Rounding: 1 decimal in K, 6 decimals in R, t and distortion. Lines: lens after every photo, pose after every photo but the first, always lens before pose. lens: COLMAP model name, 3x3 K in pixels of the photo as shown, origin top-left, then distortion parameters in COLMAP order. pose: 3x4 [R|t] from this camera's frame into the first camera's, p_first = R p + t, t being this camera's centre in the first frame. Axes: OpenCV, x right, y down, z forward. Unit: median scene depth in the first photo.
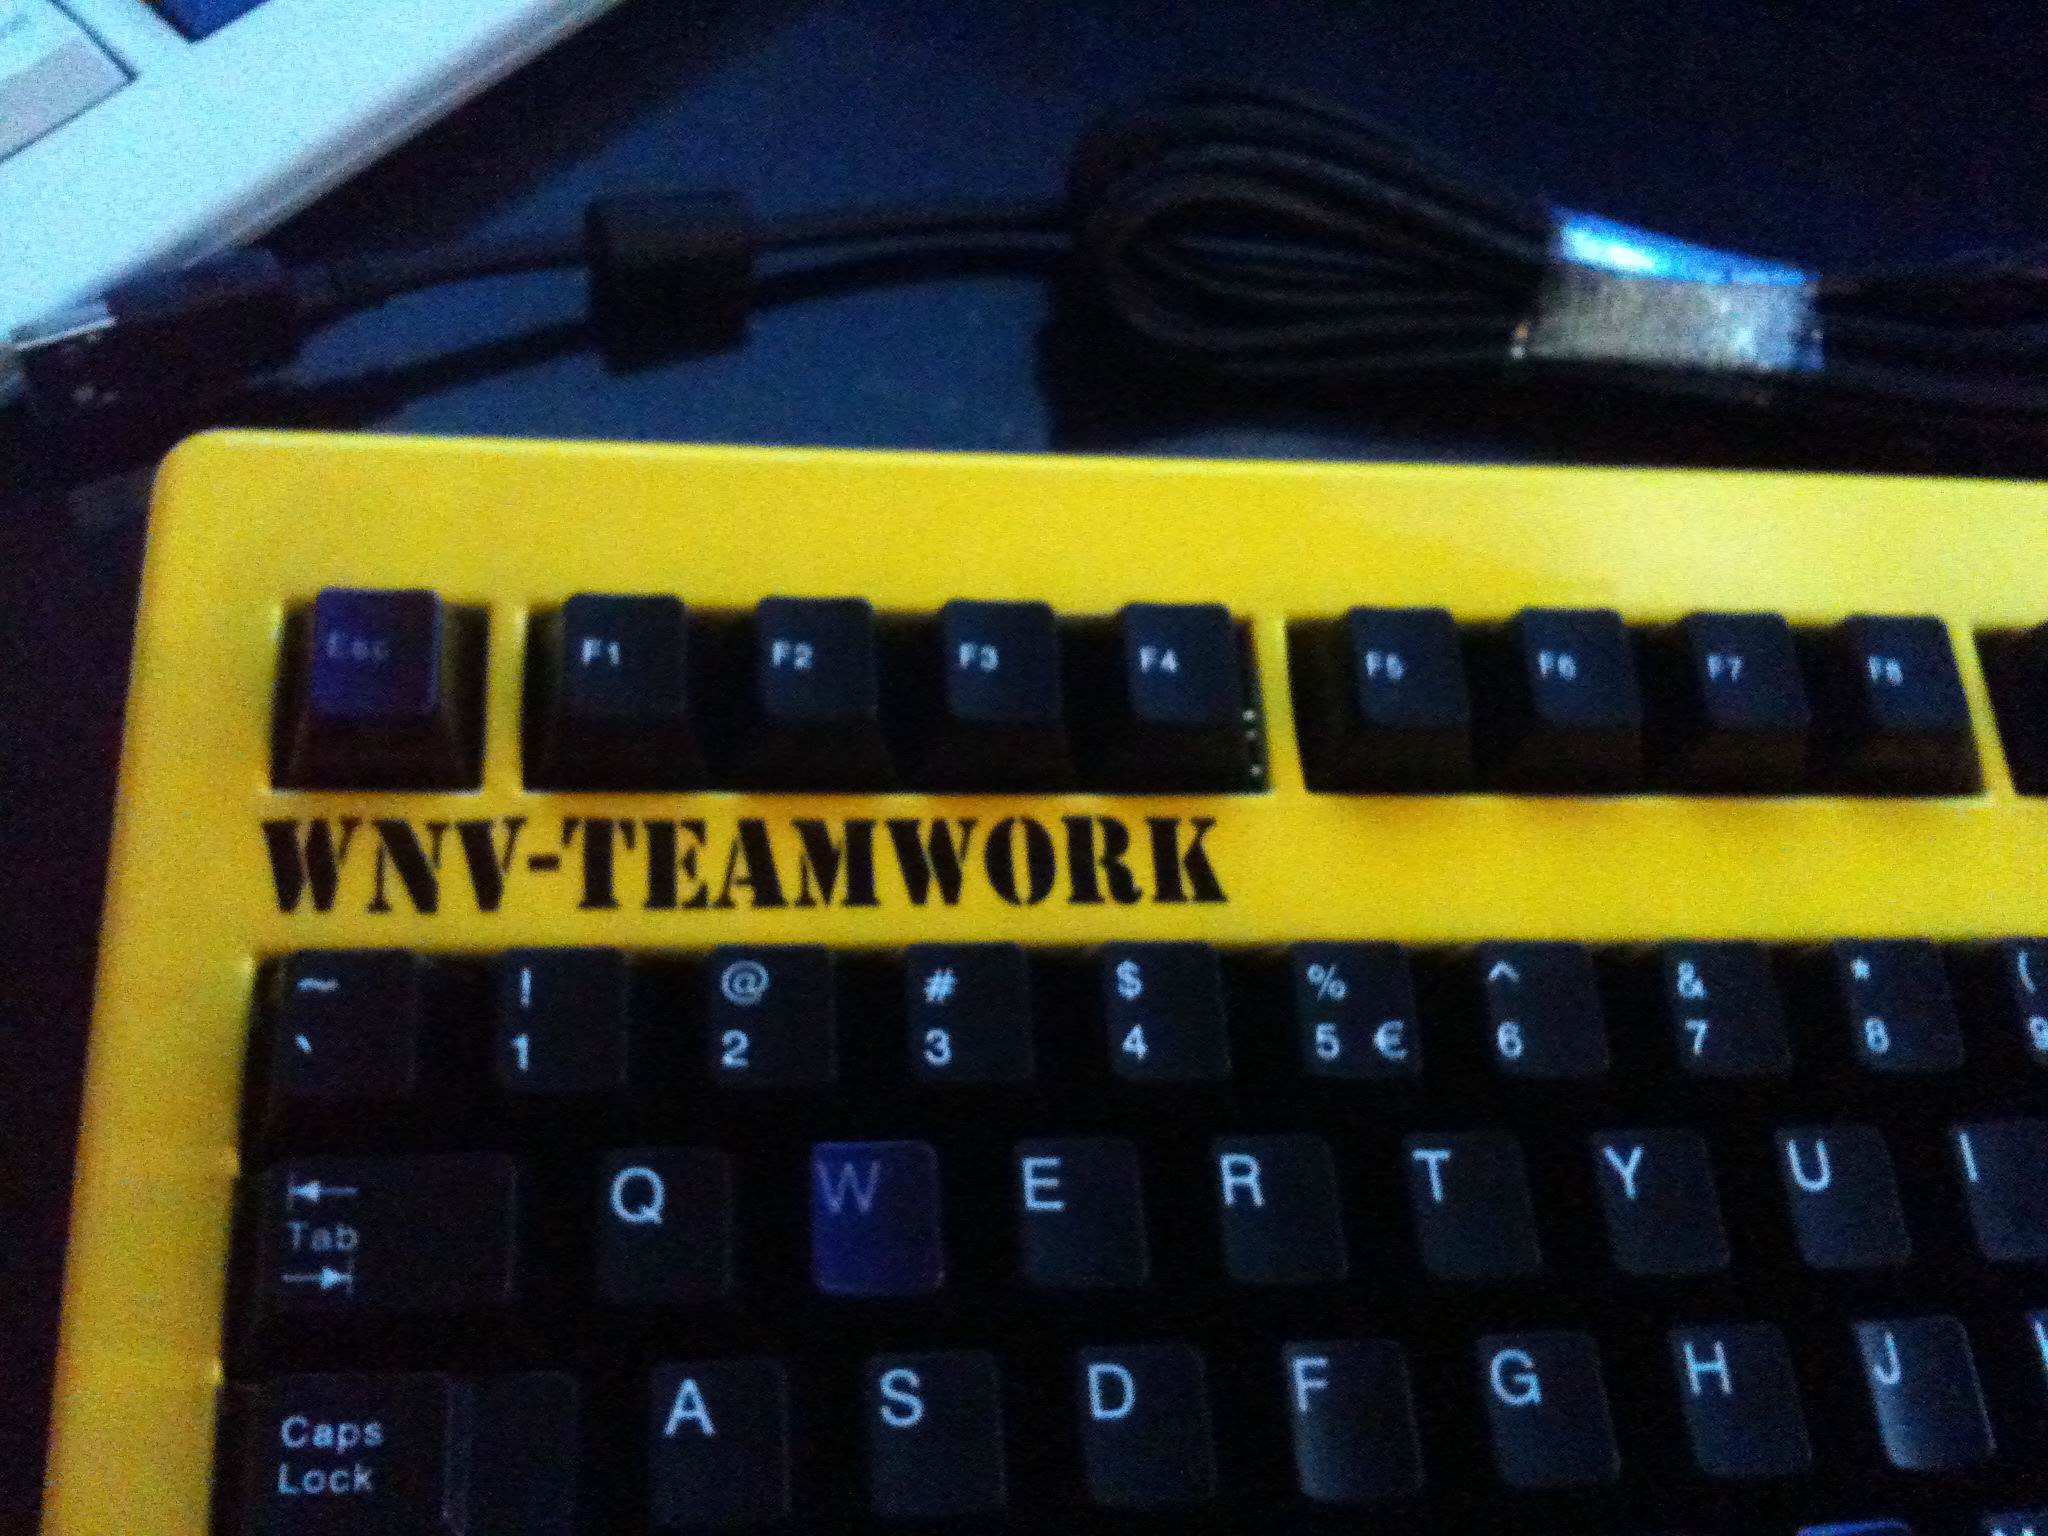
lens RADIAL K [[2215.4, 0, 1014.0], [0, 2215.4, 770.5], [0, 0, 1]] dist [0.144972, -0.605279]
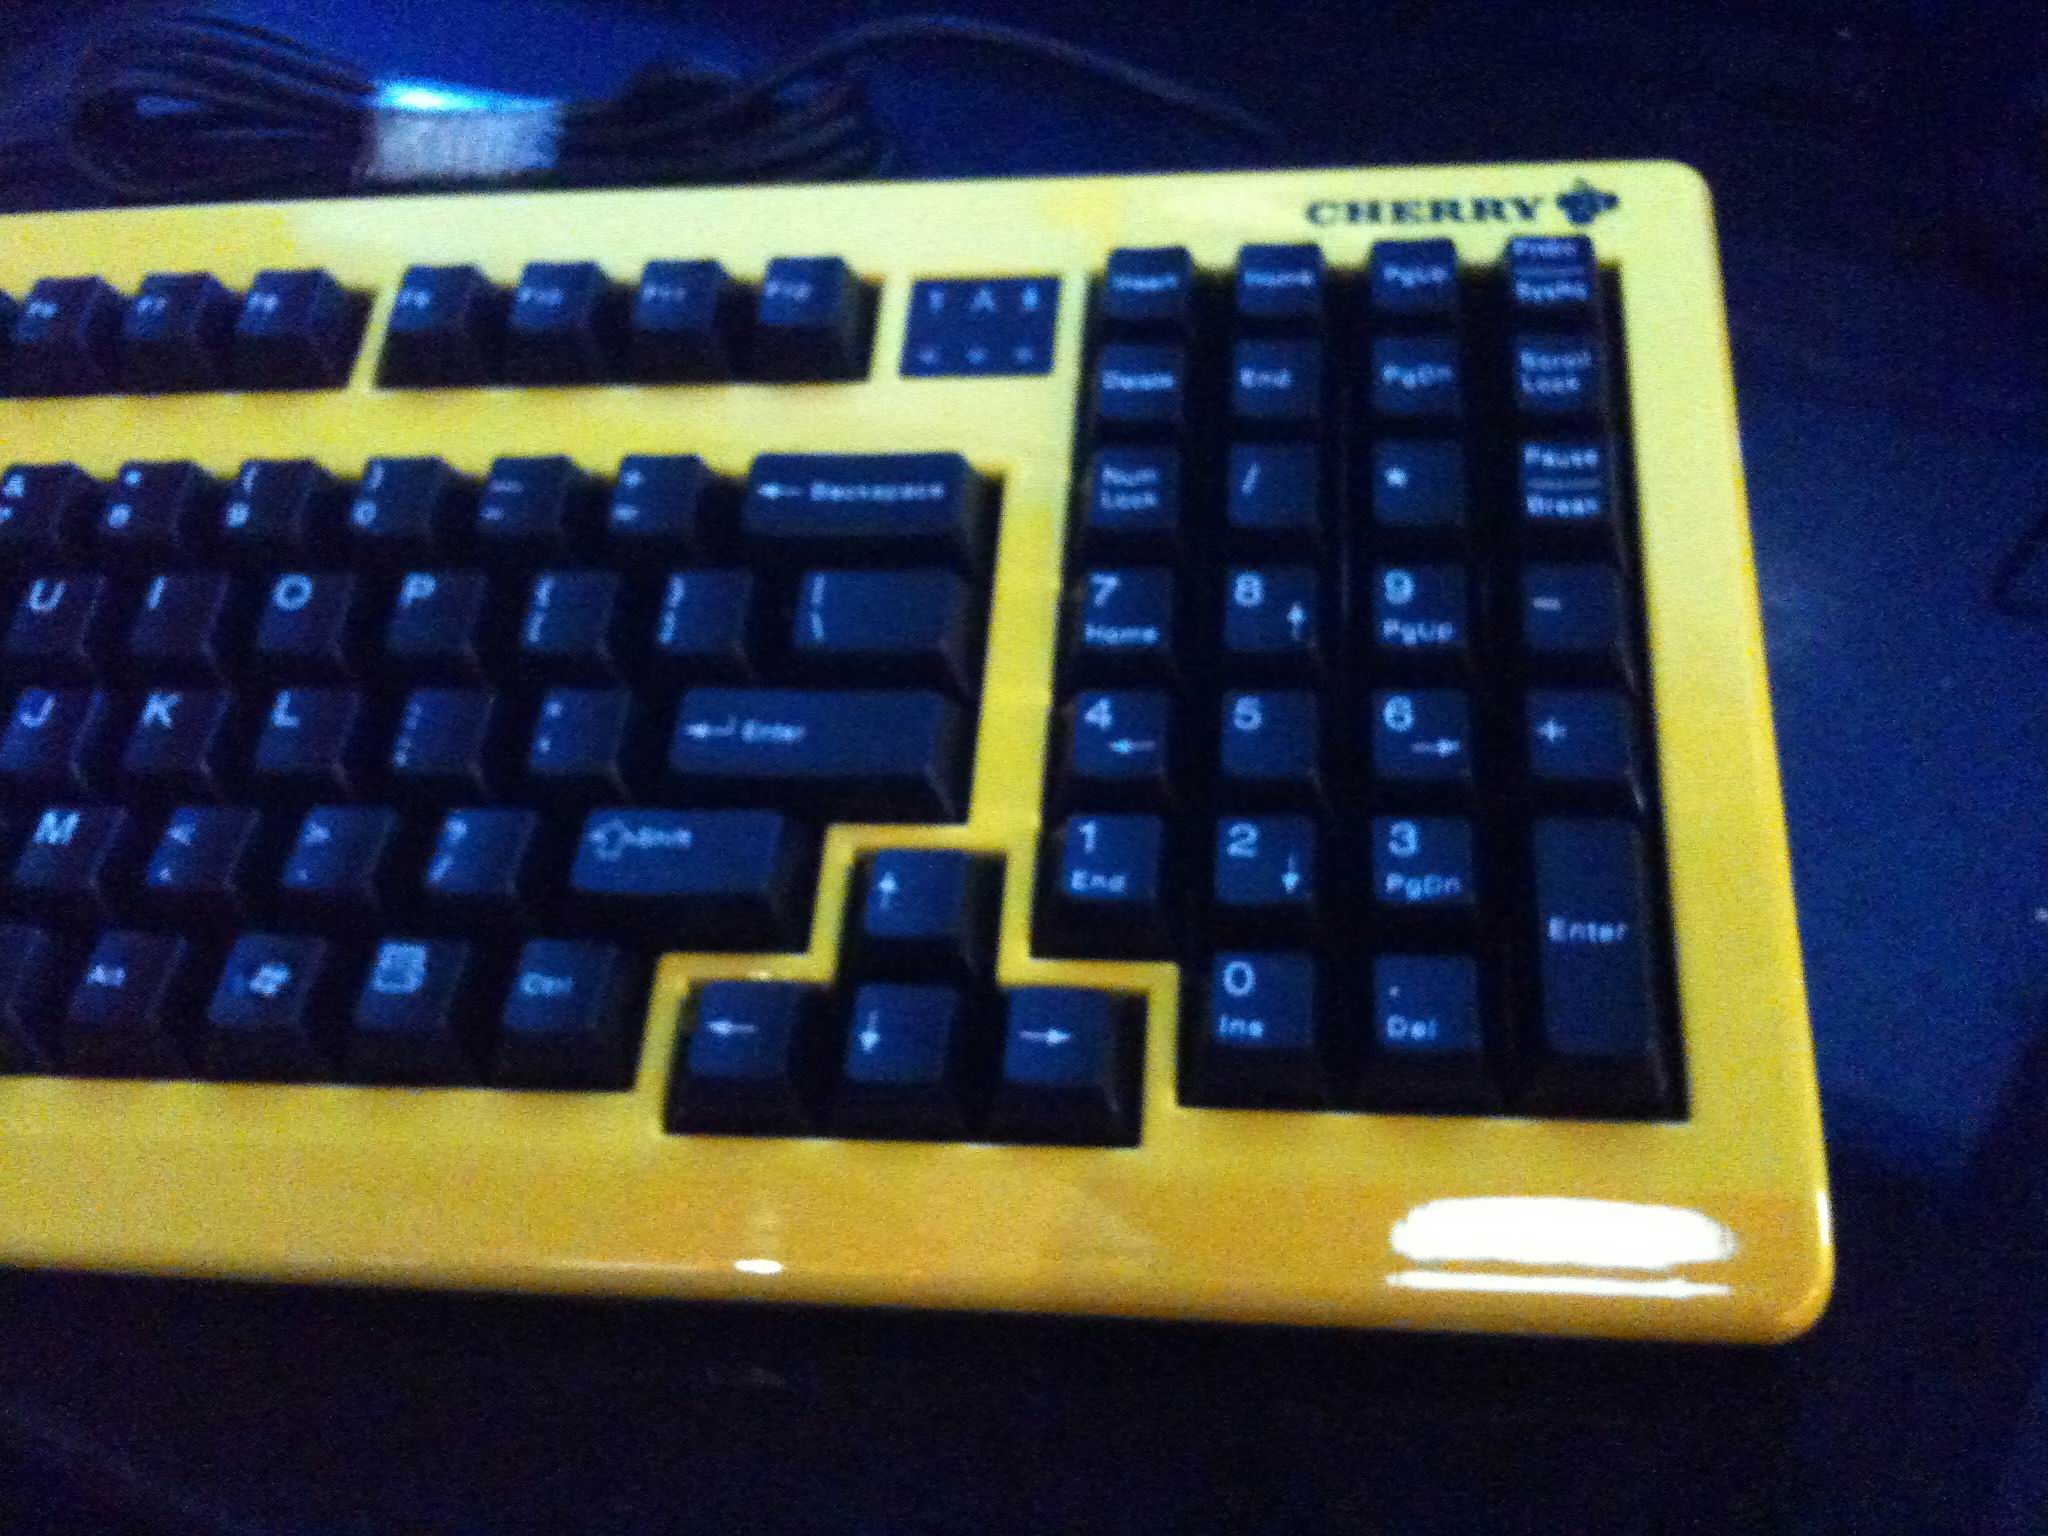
lens RADIAL K [[2180.2, 0, 1015.9], [0, 2180.2, 766.1], [0, 0, 1]] dist [0.138018, -0.512798]
pose [[0.956859, -0.018650, -0.289955, 1.378143], [-0.017550, 0.992406, -0.121746, 0.451175], [0.290023, 0.121582, 0.949265, -0.163108]]
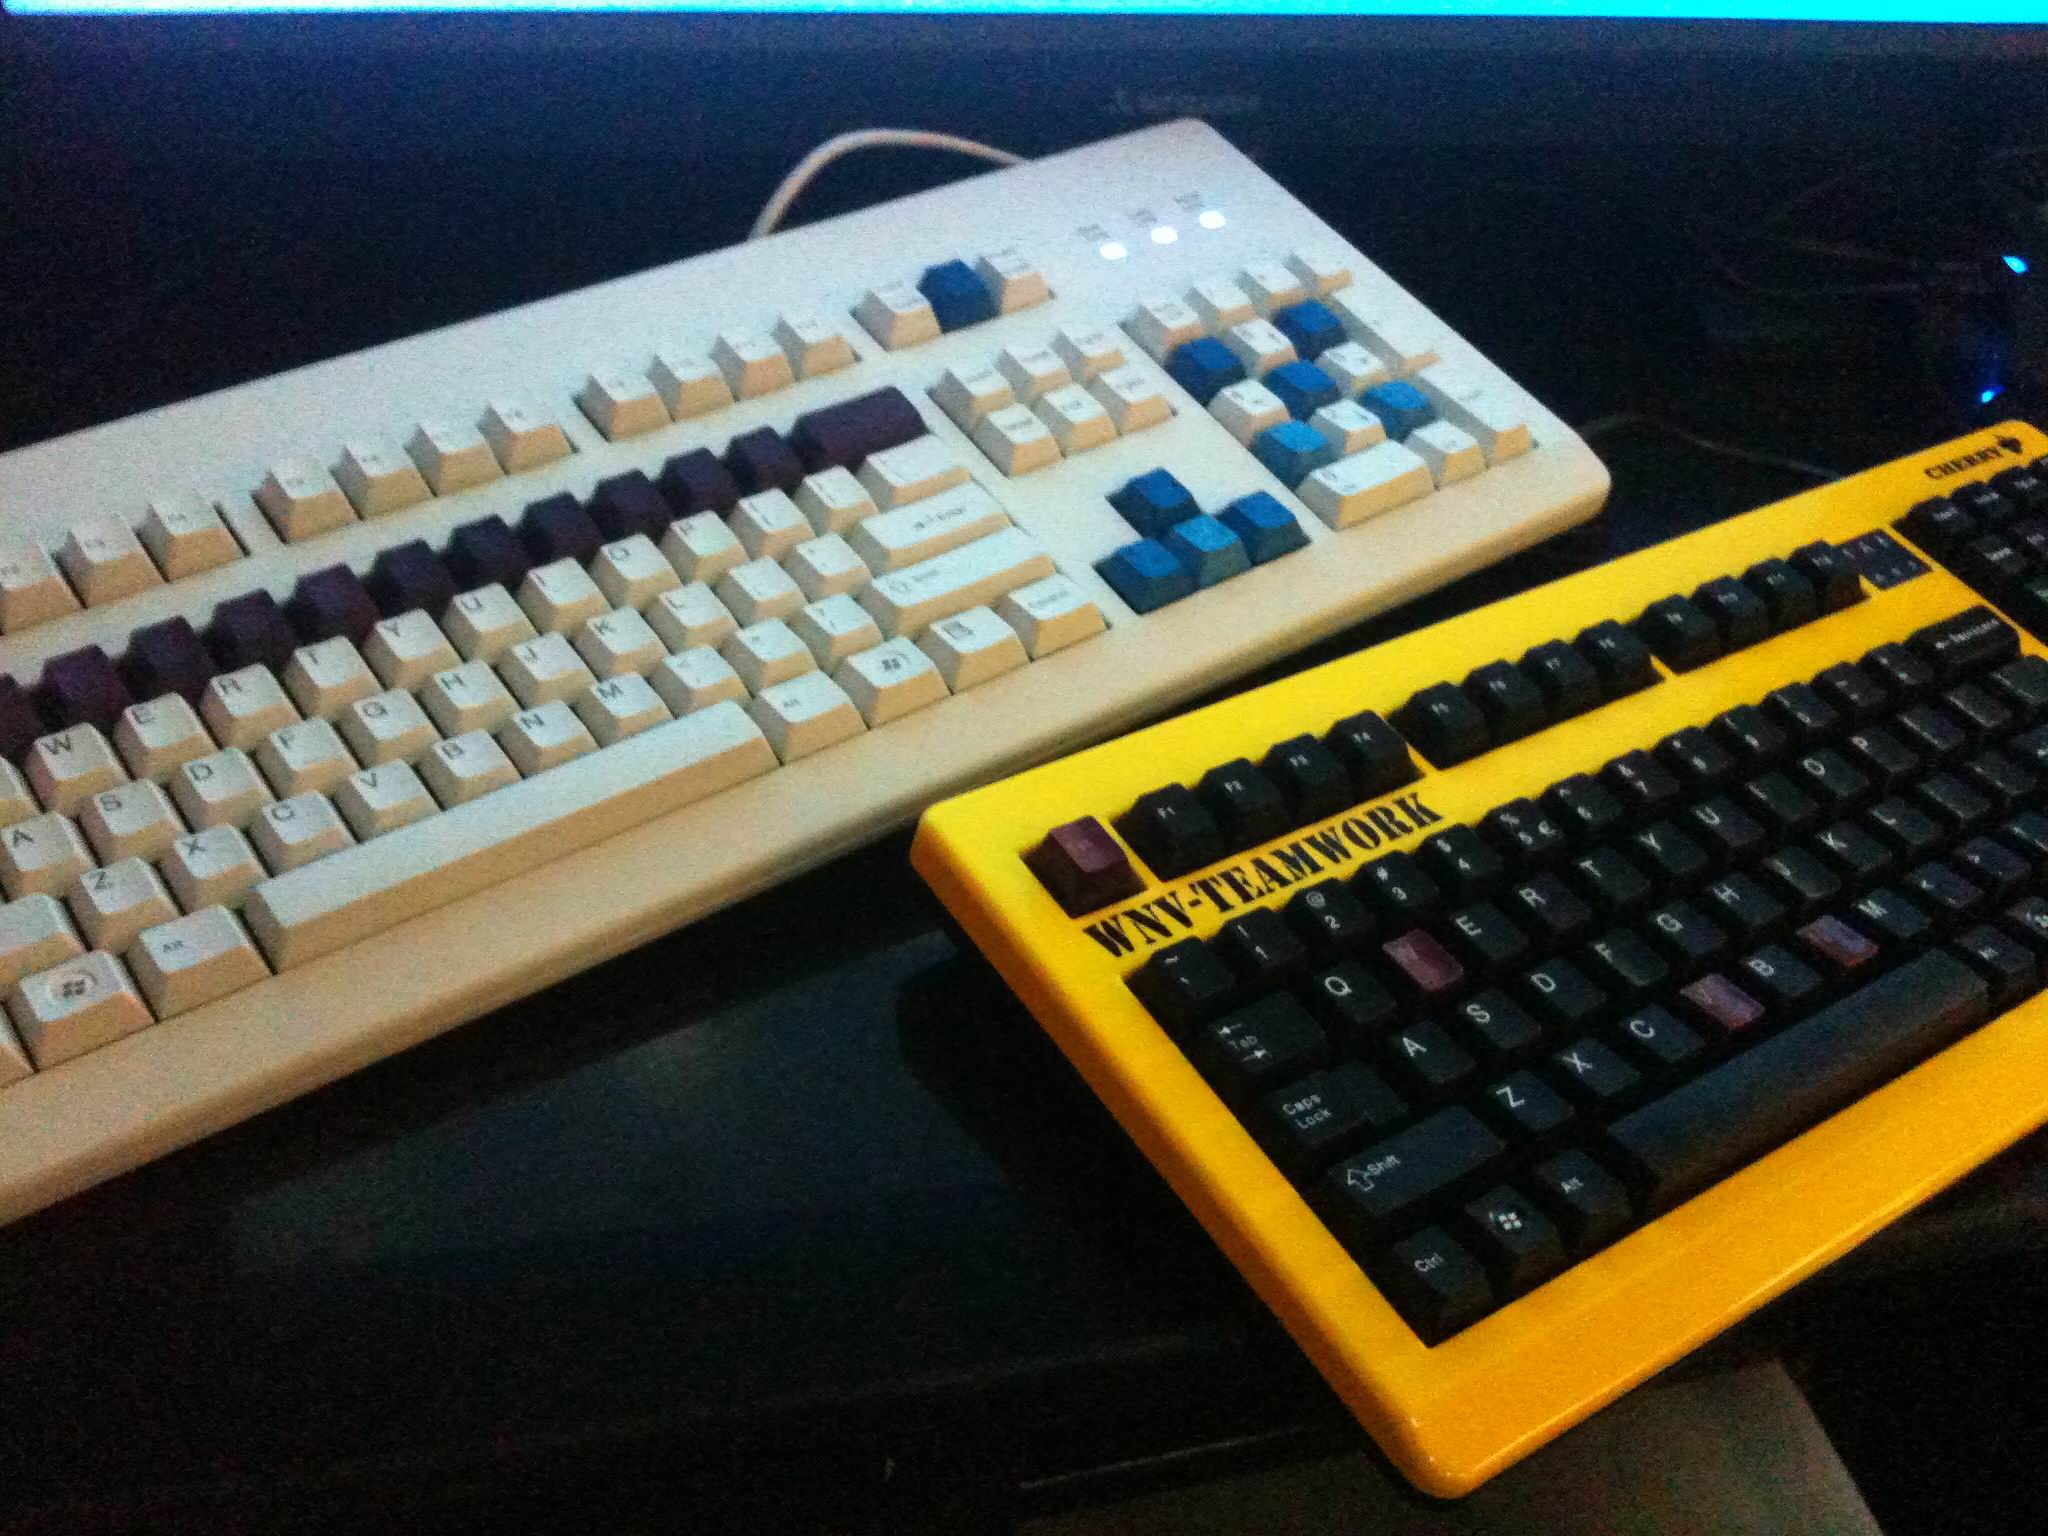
lens RADIAL K [[2180.2, 0, 1015.9], [0, 2180.2, 766.1], [0, 0, 1]] dist [0.138018, -0.512798]
pose [[0.865274, -0.351713, 0.357210, -1.074763], [0.438861, 0.875859, -0.200677, 0.274724], [-0.242285, 0.330407, 0.912211, -0.940041]]
